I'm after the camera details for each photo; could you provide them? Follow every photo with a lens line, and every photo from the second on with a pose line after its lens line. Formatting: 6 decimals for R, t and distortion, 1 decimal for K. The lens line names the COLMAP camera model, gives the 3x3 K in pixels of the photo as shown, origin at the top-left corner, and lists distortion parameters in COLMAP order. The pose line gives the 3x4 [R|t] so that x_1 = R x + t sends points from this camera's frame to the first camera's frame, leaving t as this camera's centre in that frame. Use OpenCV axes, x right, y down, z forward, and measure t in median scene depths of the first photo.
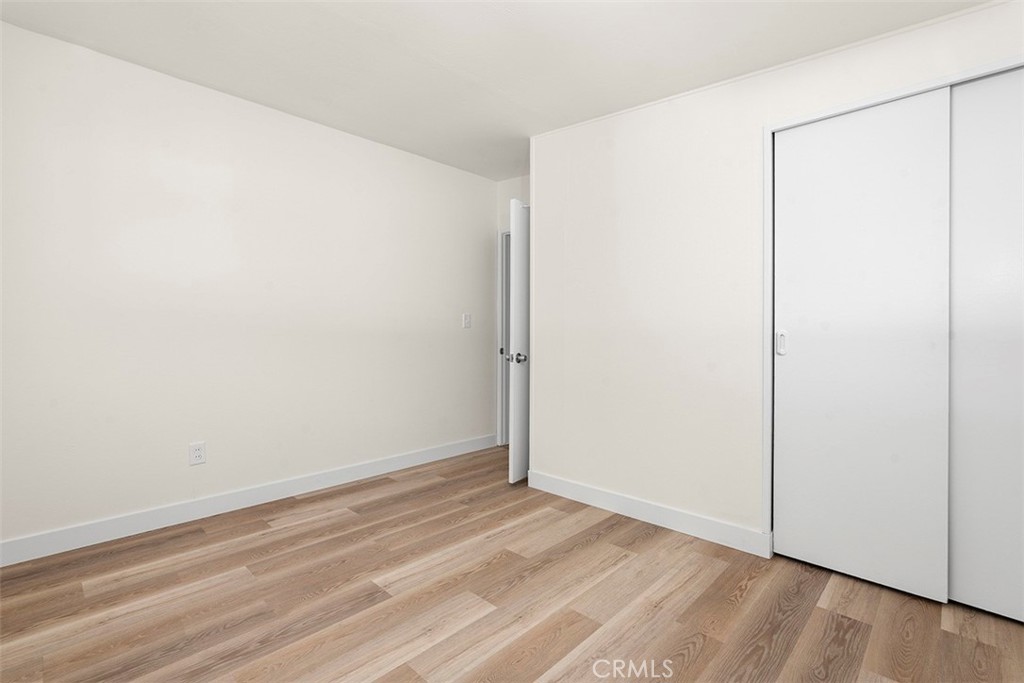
lens RADIAL K [[464.1, 0, 511.4], [0, 464.1, 337.0], [0, 0, 1]] dist [-0.013052, 0.004159]
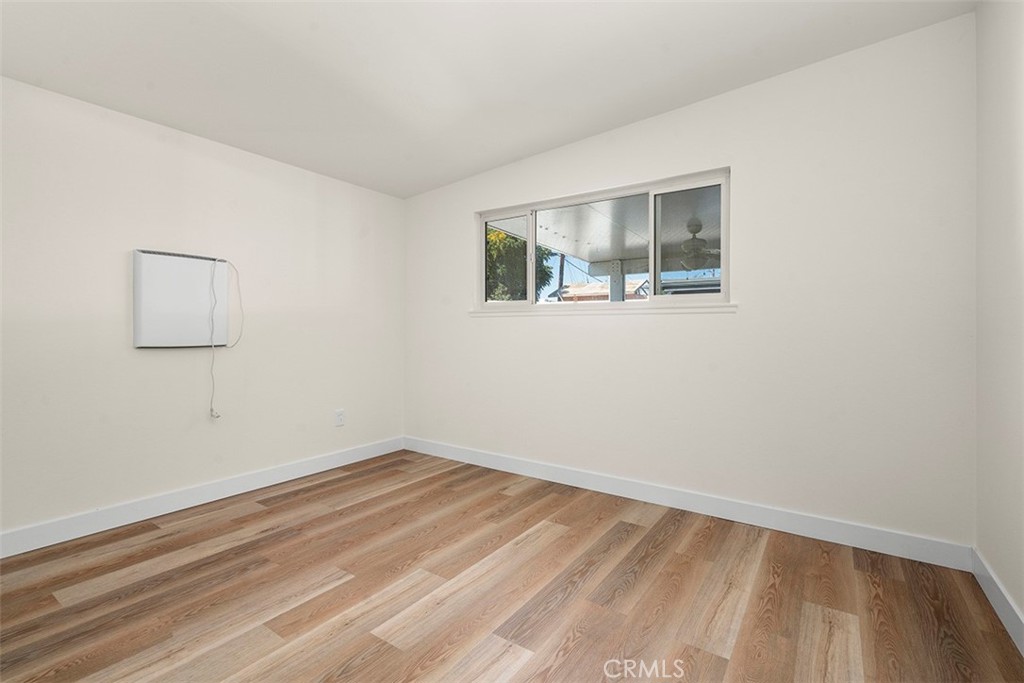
lens RADIAL K [[464.1, 0, 510.9], [0, 464.1, 337.3], [0, 0, 1]] dist [-0.013052, 0.004159]
pose [[-0.985730, -0.001629, -0.168327, -0.152889], [-0.006390, 0.999595, 0.027743, -0.020100], [0.168213, 0.028423, -0.985341, 1.968044]]
